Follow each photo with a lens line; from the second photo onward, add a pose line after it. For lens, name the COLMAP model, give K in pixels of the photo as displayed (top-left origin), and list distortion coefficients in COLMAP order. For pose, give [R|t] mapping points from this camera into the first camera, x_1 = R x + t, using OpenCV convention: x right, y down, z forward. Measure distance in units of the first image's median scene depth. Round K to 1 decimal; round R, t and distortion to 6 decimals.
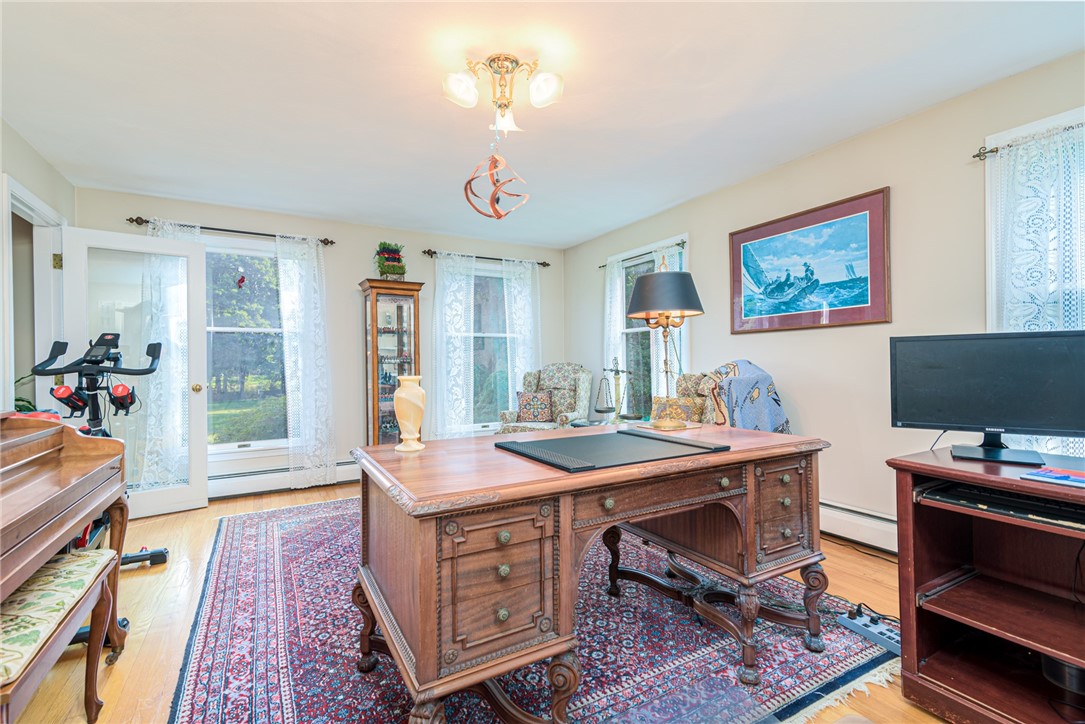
lens RADIAL K [[490.8, 0, 549.9], [0, 490.8, 365.4], [0, 0, 1]] dist [0.016201, -0.000346]
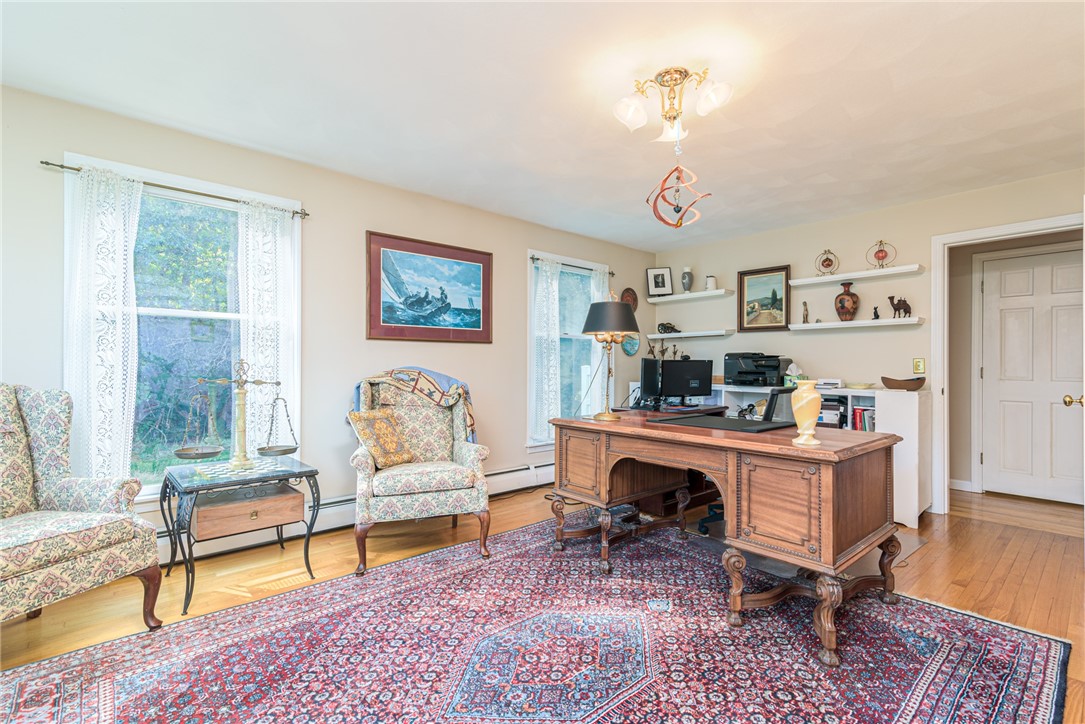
lens RADIAL K [[490.8, 0, 549.9], [0, 490.8, 365.4], [0, 0, 1]] dist [0.016201, -0.000346]
pose [[-0.194665, 0.014715, 0.980759, -0.721240], [0.008320, 0.999876, -0.013350, 0.001187], [-0.980835, 0.005561, -0.194763, 0.999129]]
